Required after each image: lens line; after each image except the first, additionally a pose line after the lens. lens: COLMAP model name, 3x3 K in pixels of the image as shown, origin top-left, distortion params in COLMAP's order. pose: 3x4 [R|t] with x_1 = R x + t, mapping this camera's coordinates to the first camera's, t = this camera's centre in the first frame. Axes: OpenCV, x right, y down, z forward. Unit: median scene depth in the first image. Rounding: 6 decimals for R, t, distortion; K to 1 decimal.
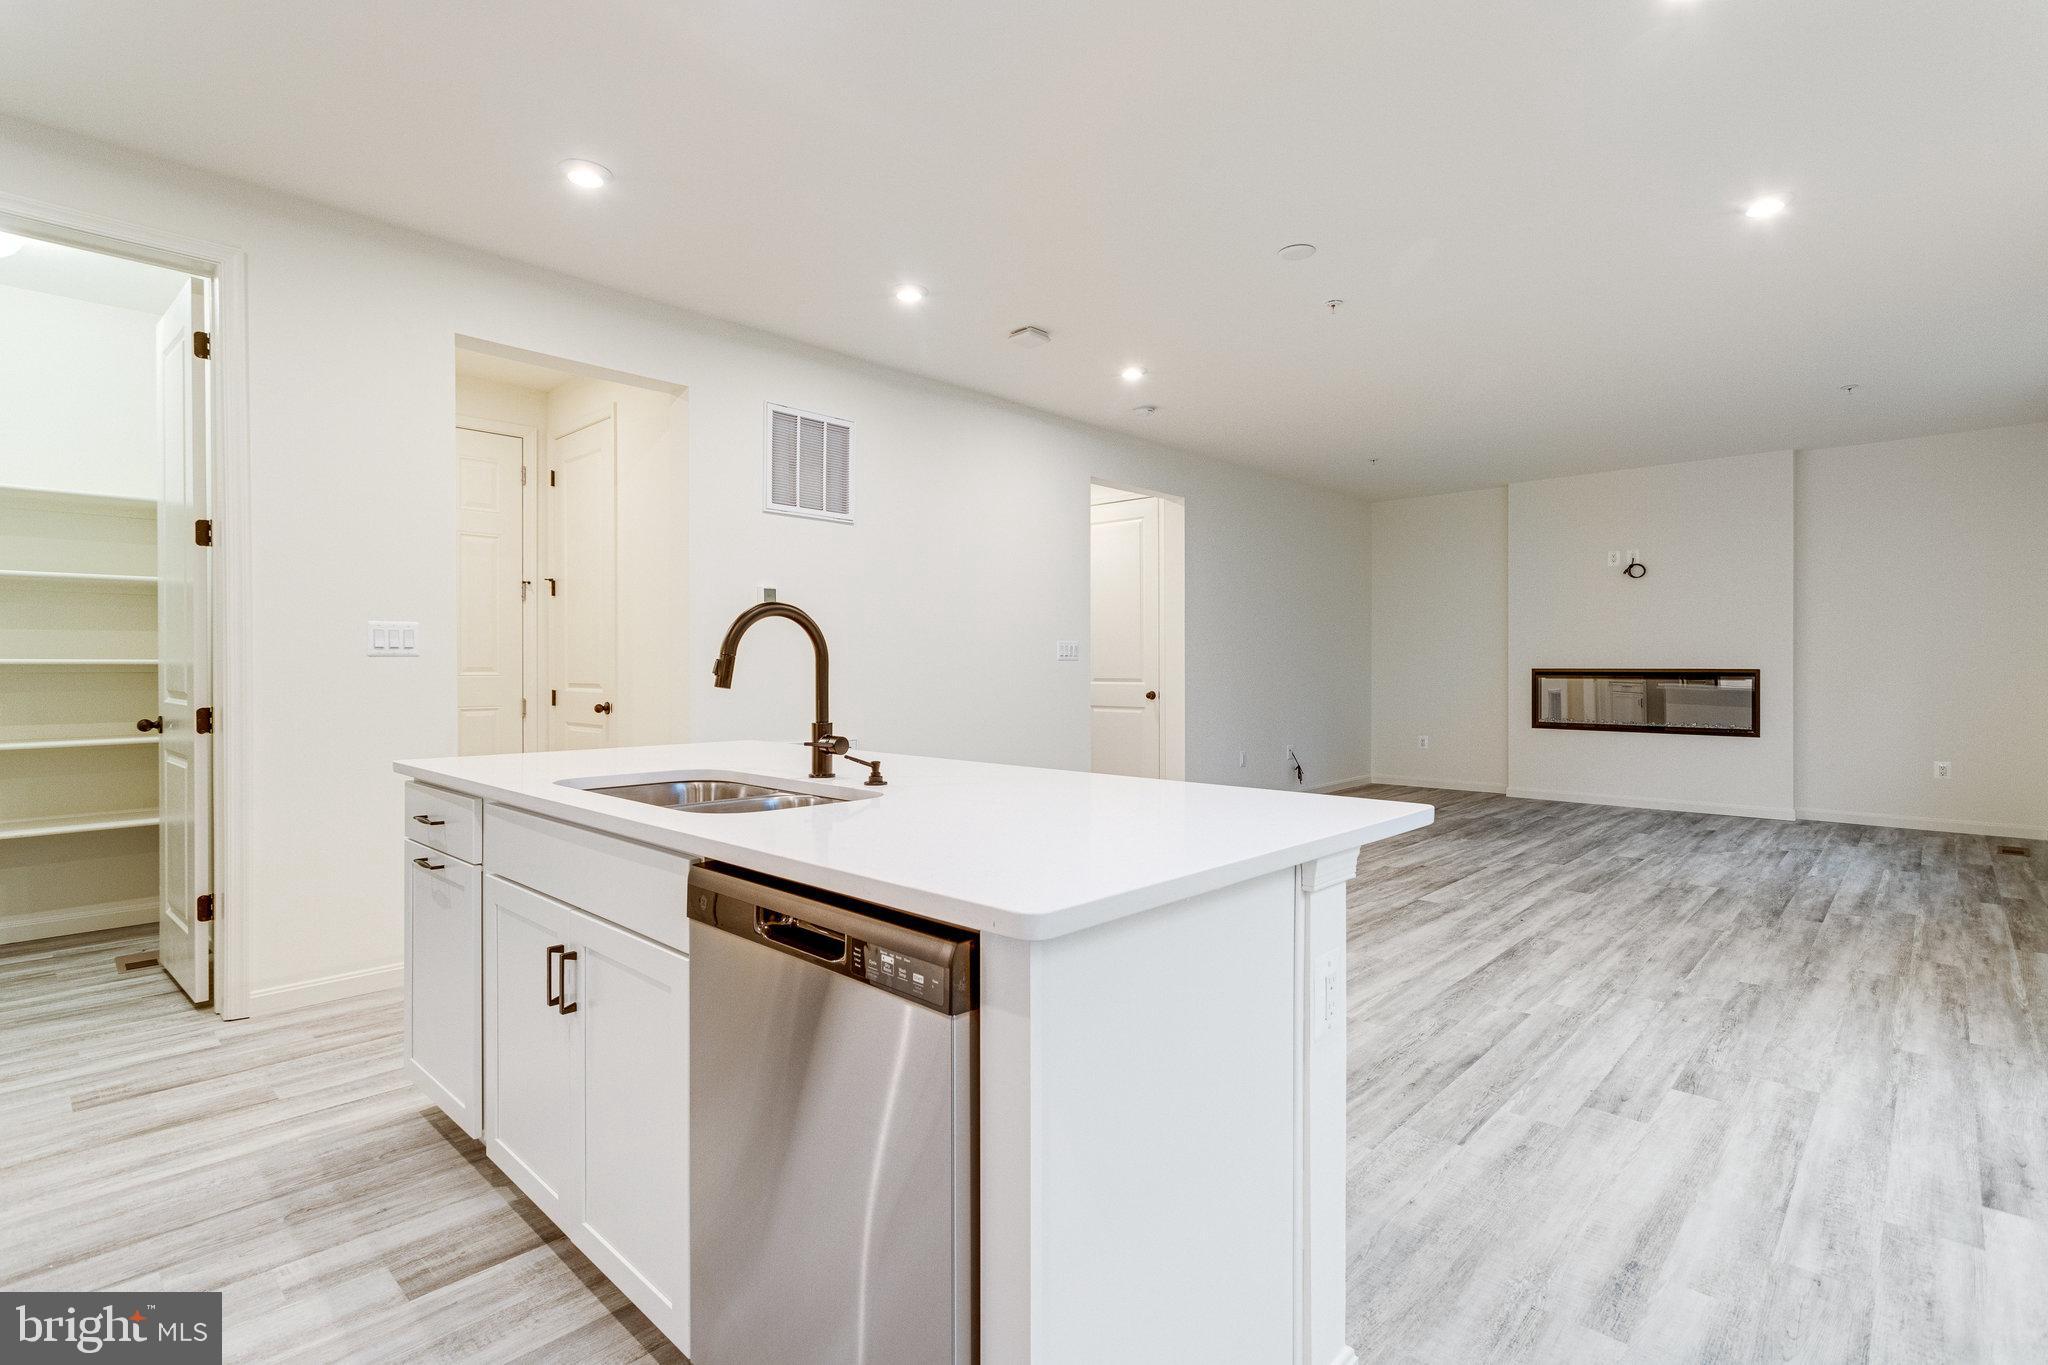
lens RADIAL K [[965.8, 0, 1024.7], [0, 965.8, 668.8], [0, 0, 1]] dist [0.002150, 0.001354]
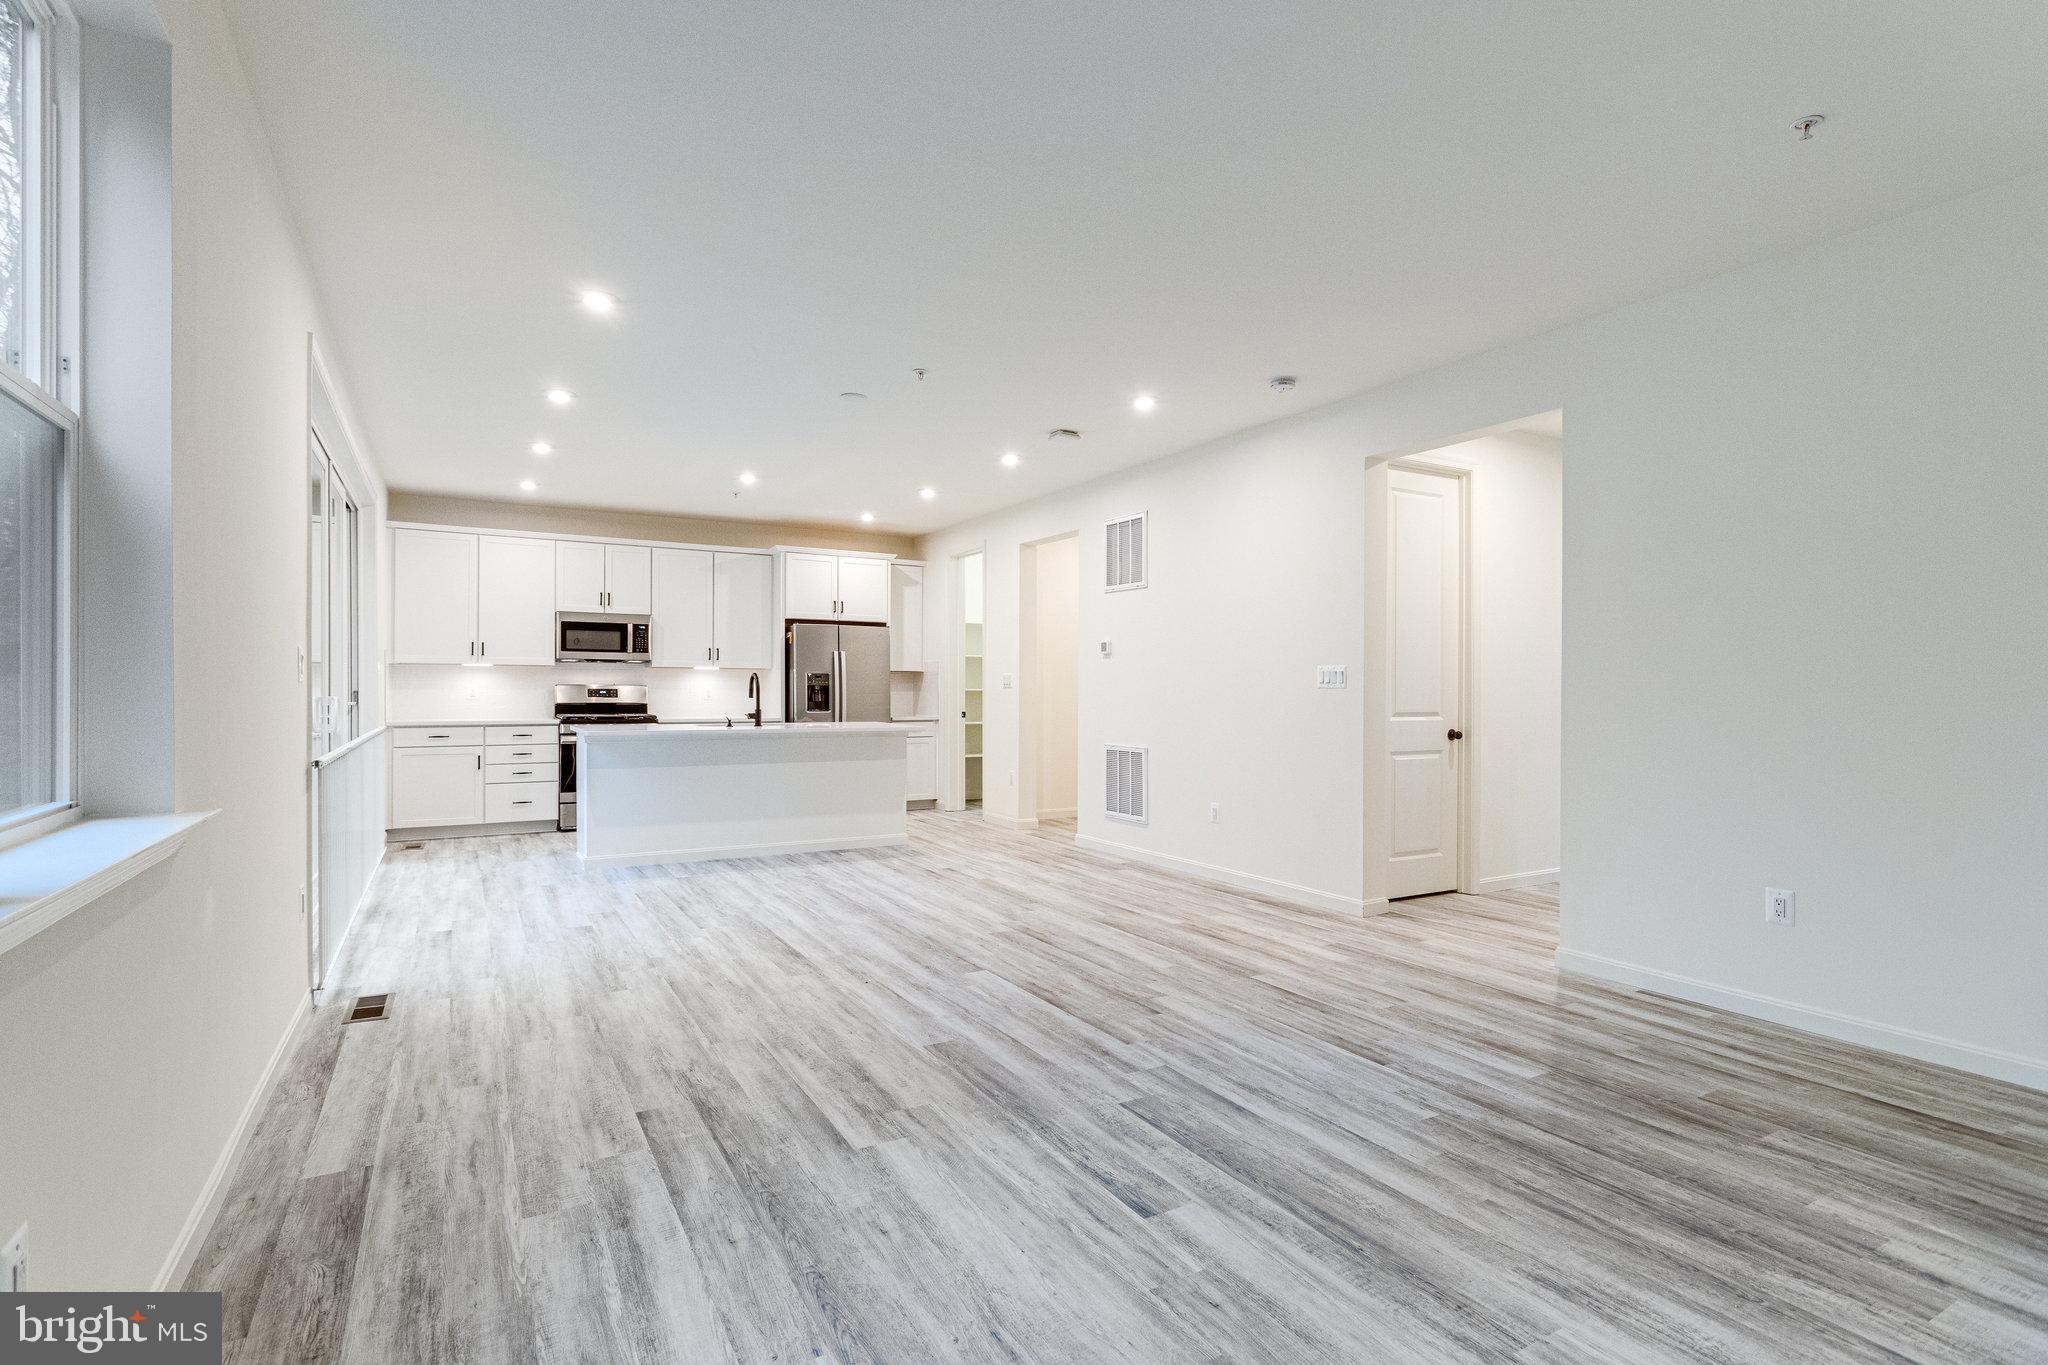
lens RADIAL K [[1000.1, 0, 1039.8], [0, 1000.1, 693.3], [0, 0, 1]] dist [0.004209, 0.001180]
pose [[-0.282240, 0.002032, -0.959342, 1.658529], [-0.007410, 0.999963, 0.004298, -0.010602], [0.959315, 0.008322, -0.282215, 1.734419]]
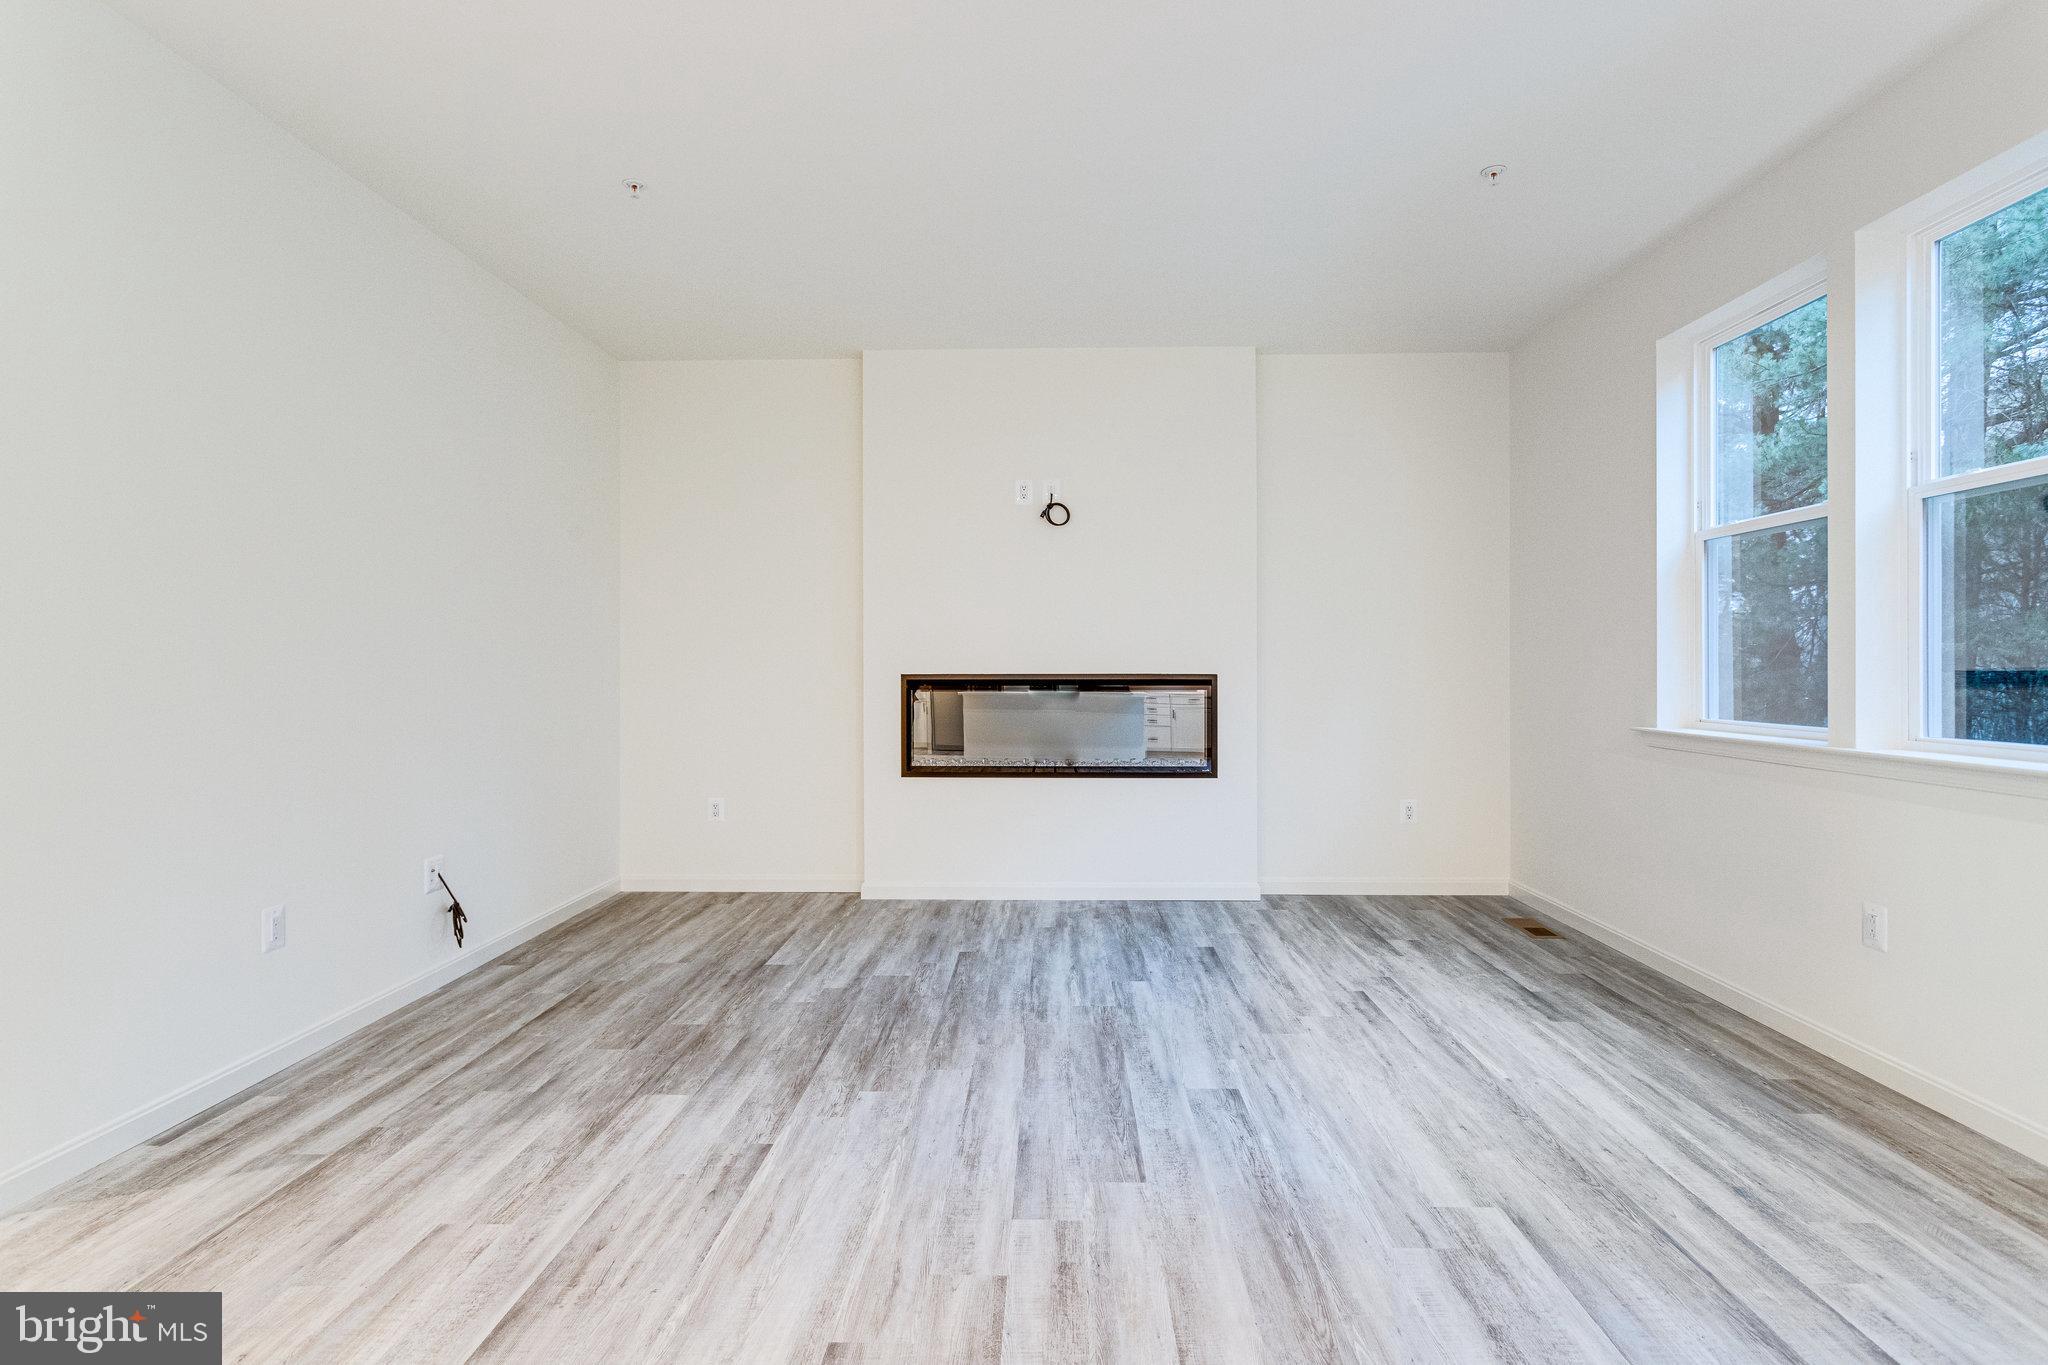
lens RADIAL K [[1043.6, 0, 1024.0], [0, 1043.6, 682.5], [0, 0, 1]] dist [-0.009789, 0.008755]
pose [[0.746535, -0.009496, 0.665278, 0.384223], [0.003361, 0.999939, 0.010501, -0.003998], [-0.665337, -0.005603, 0.746522, 1.133506]]
